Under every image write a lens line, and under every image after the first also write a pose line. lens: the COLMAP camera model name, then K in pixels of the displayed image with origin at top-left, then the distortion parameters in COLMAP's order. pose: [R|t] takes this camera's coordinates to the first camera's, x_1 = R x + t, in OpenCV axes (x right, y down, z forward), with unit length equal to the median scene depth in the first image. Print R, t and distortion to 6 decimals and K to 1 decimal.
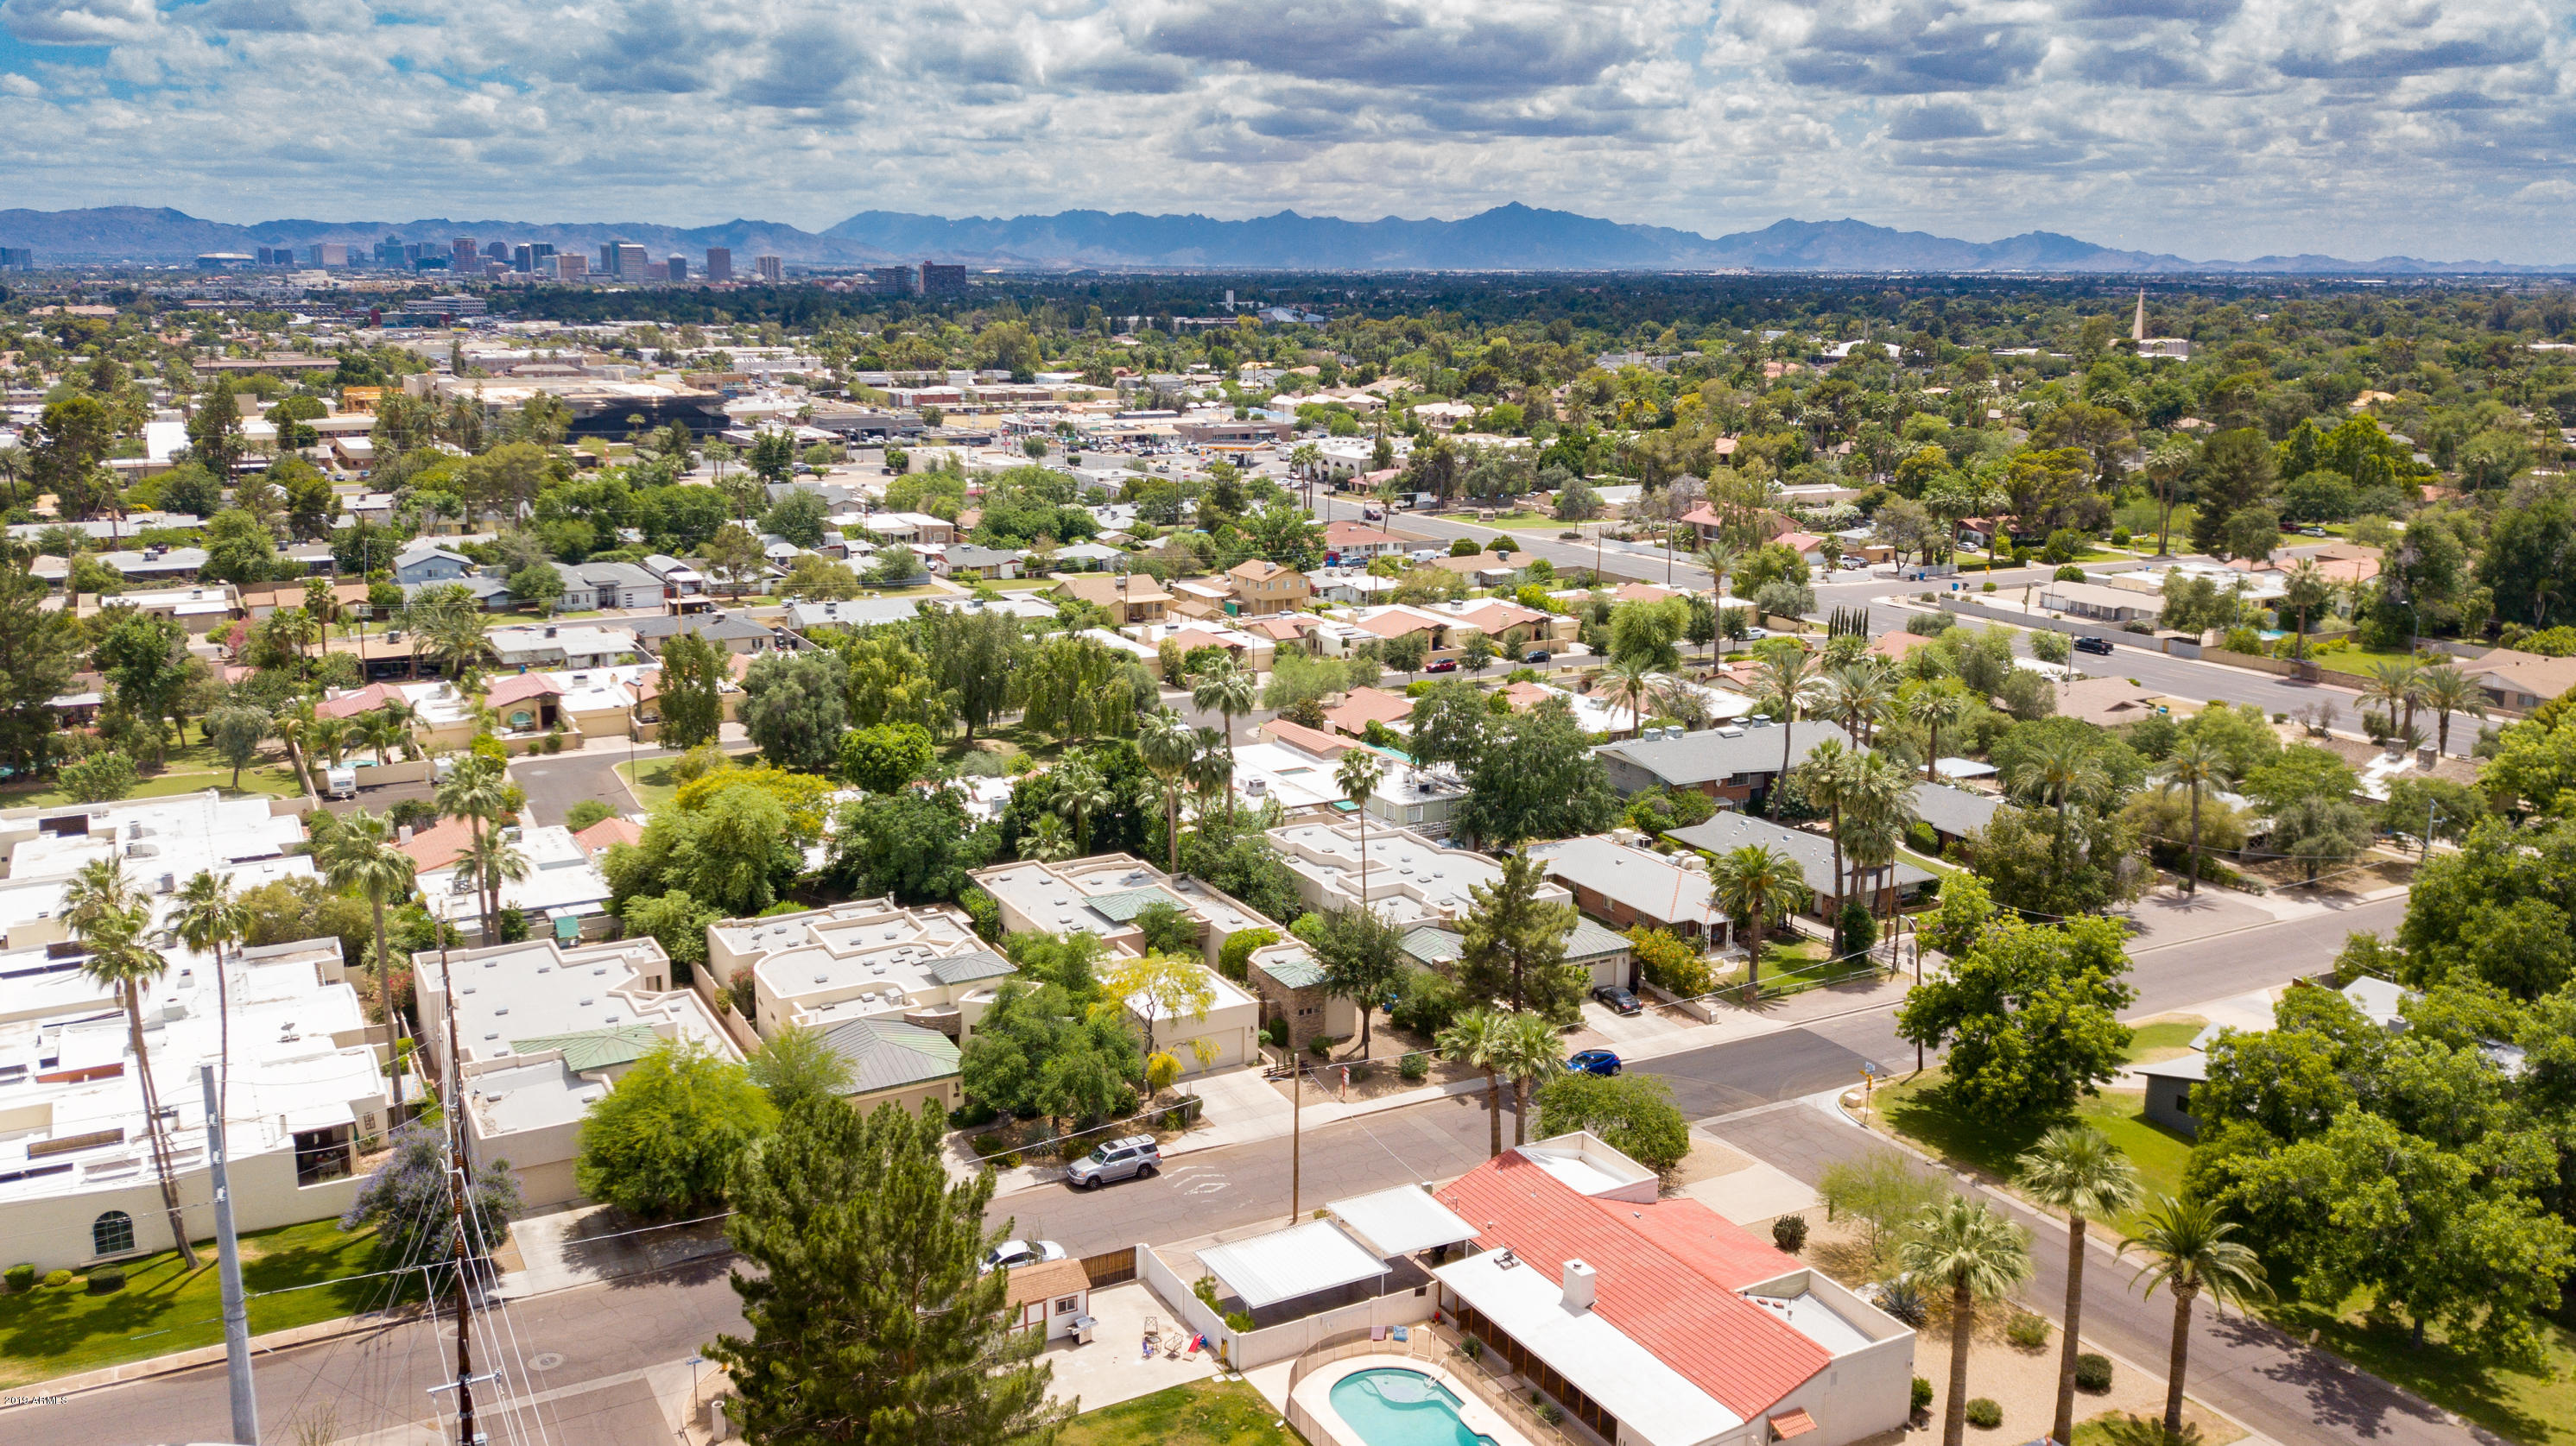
lens RADIAL K [[2034.1, 0, 1288.0], [0, 2034.1, 723.0], [0, 0, 1]] dist [0.014335, -0.003881]
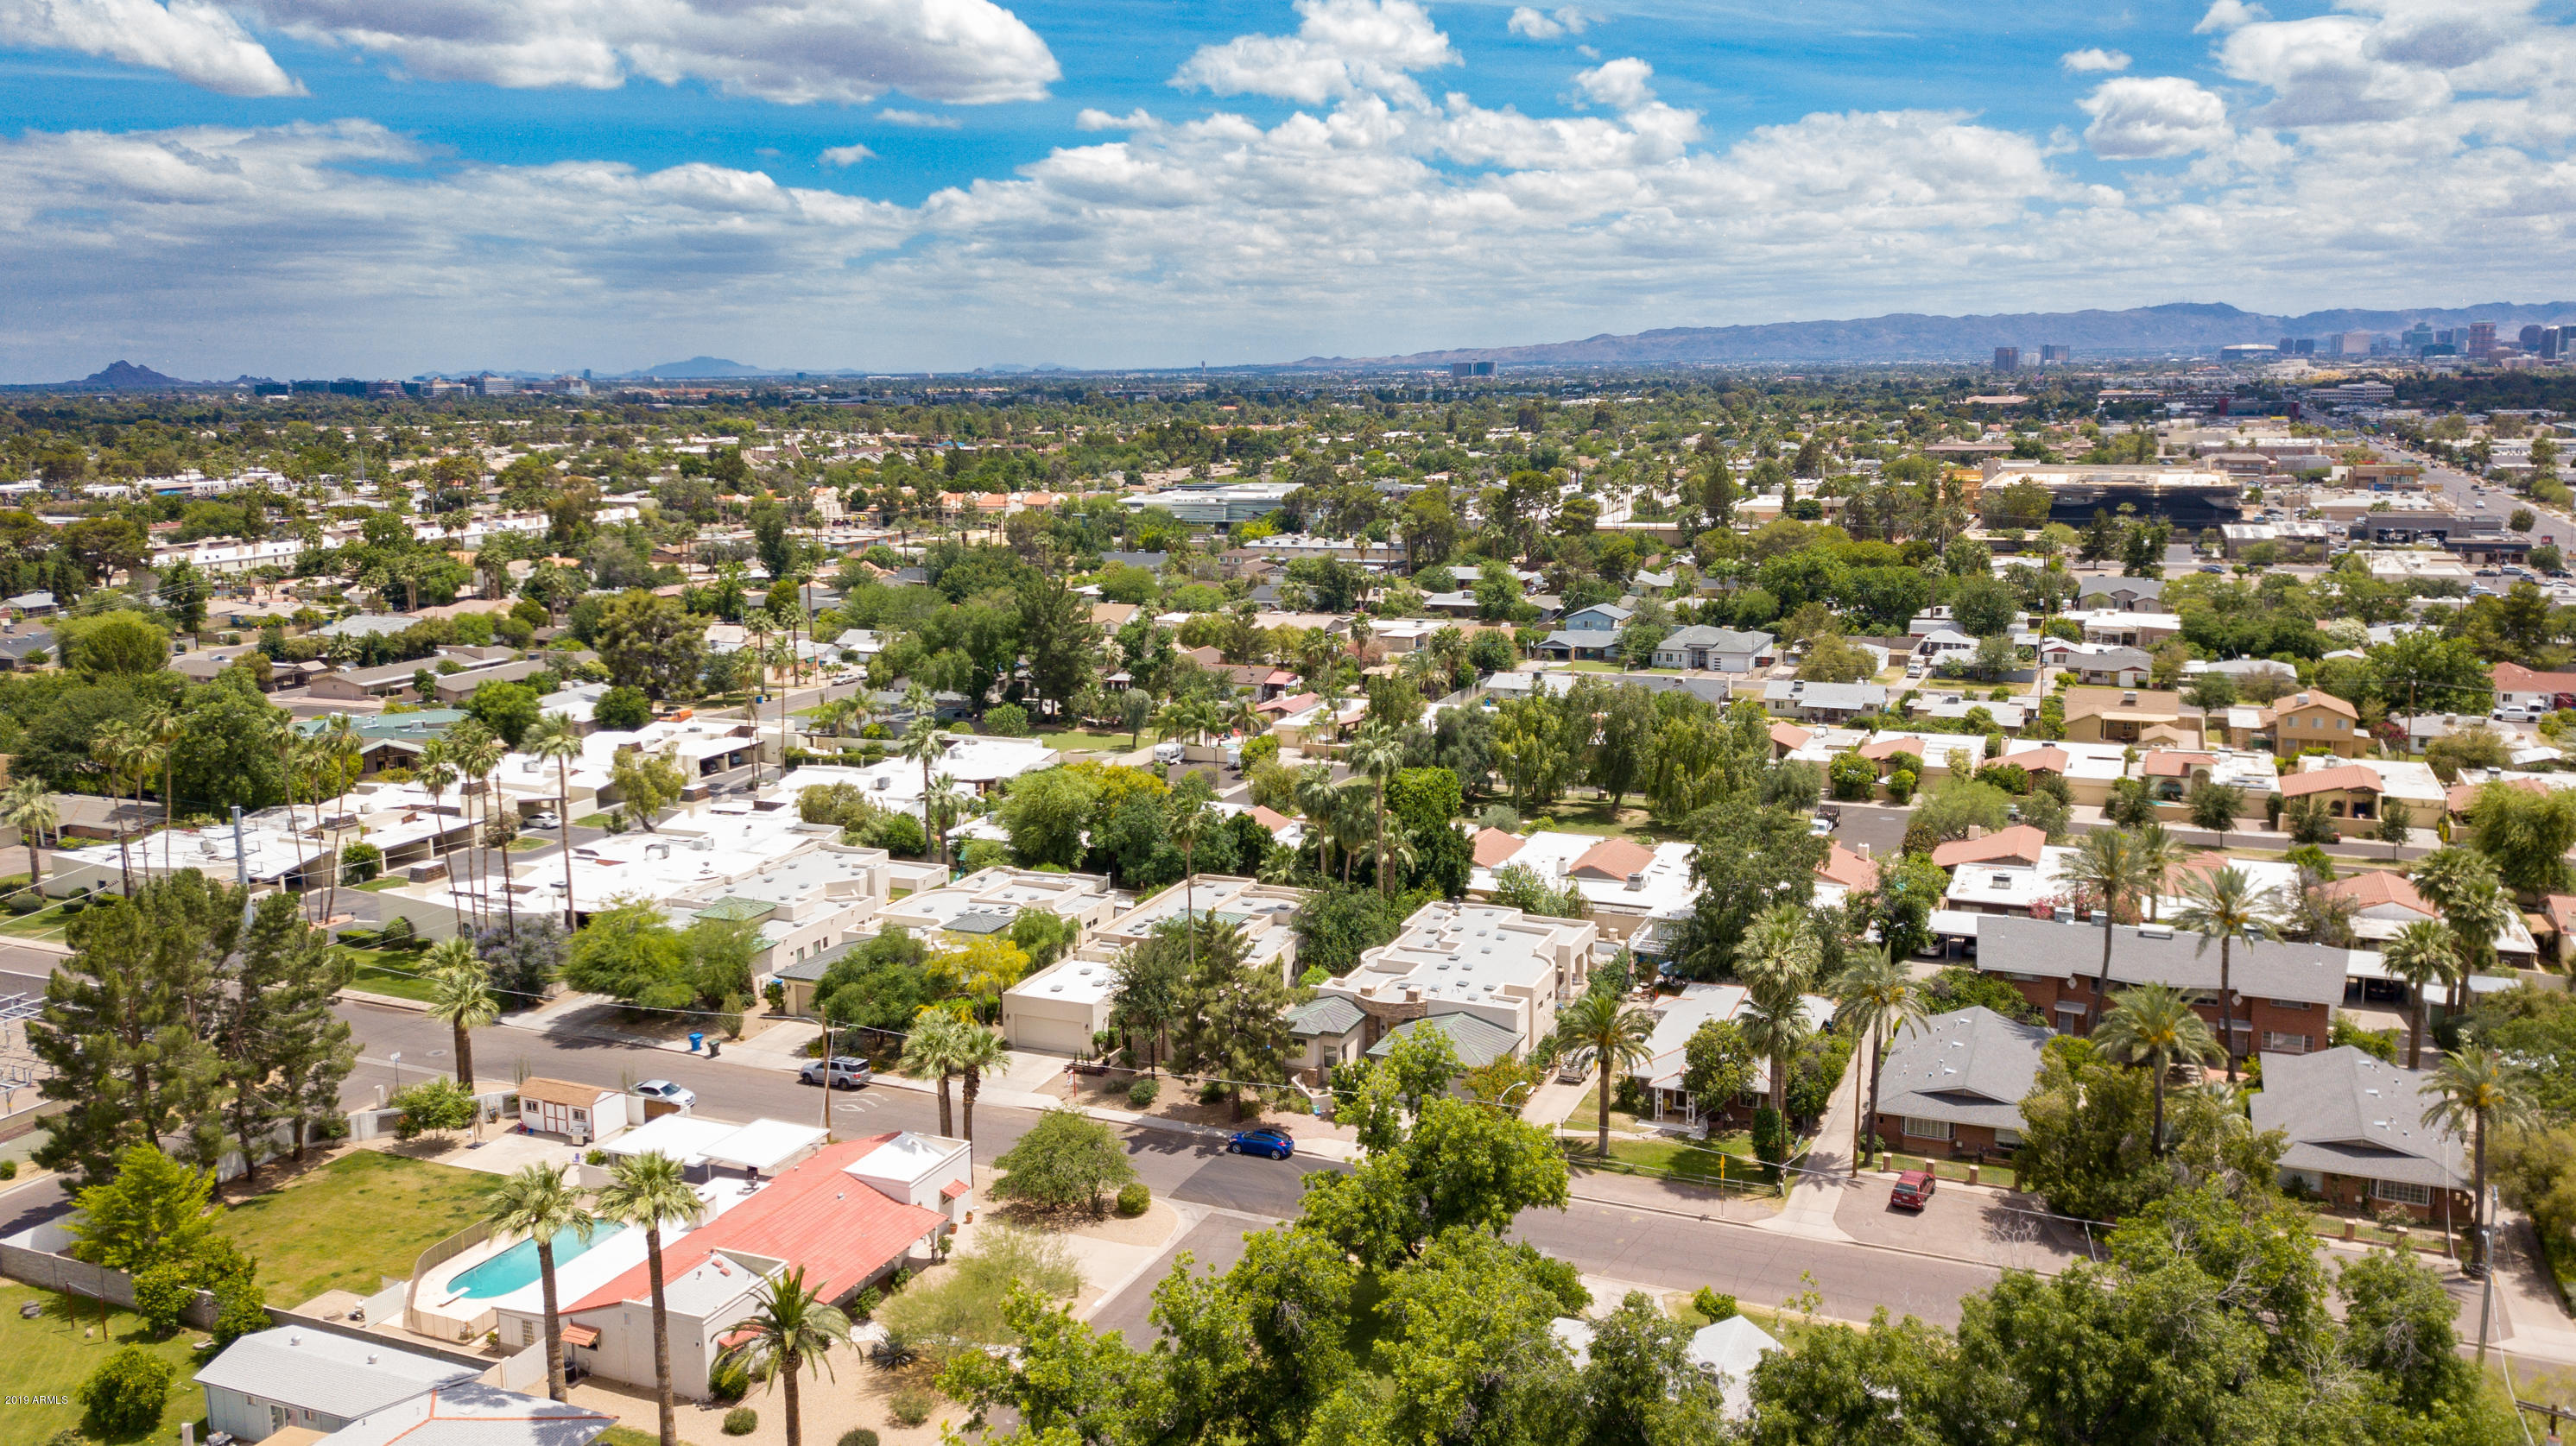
lens RADIAL K [[2034.1, 0, 1288.0], [0, 2034.1, 723.0], [0, 0, 1]] dist [0.014335, -0.003881]
pose [[0.606461, 0.123354, -0.785487, 0.756942], [-0.156117, 0.987136, 0.034487, -0.059683], [0.779637, 0.101713, 0.617917, 0.306529]]
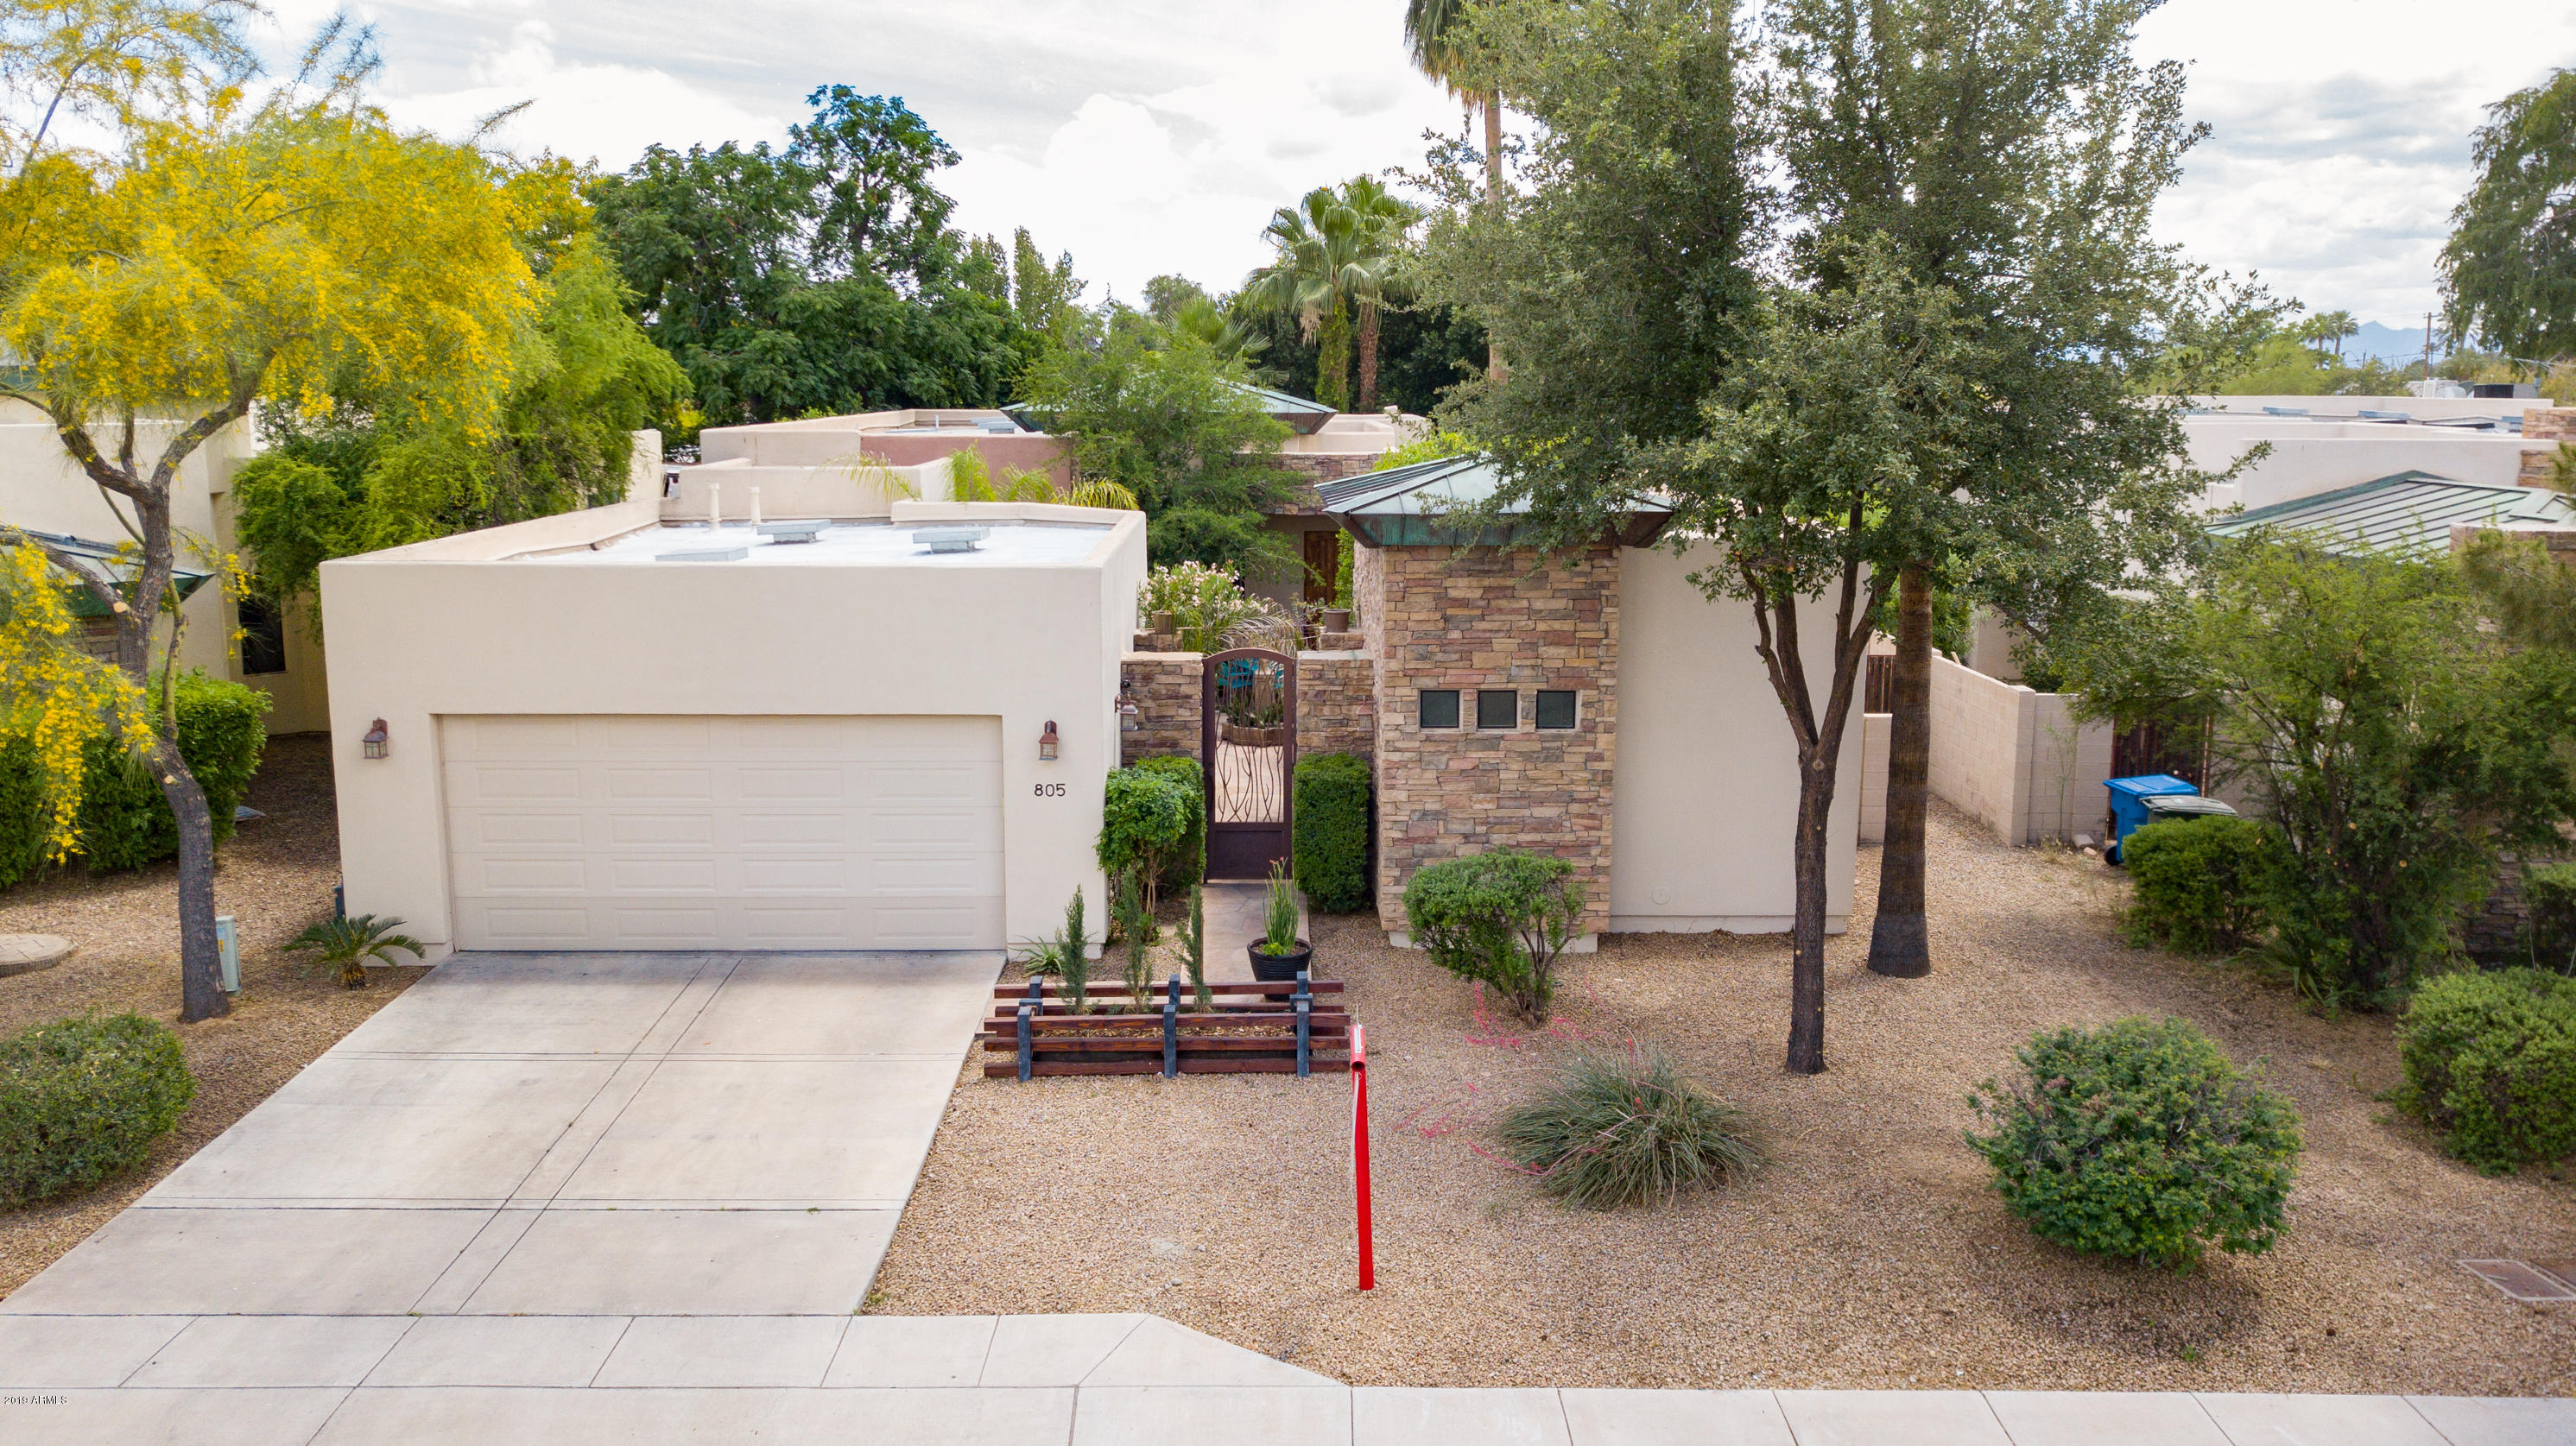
lens RADIAL K [[1957.2, 0, 1299.8], [0, 1957.2, 725.3], [0, 0, 1]] dist [0.010546, -0.006495]
pose [[0.881468, 0.079681, -0.465473, 0.058258], [-0.103432, 0.994305, -0.025661, 0.124869], [0.460778, 0.070764, 0.884690, 0.721500]]
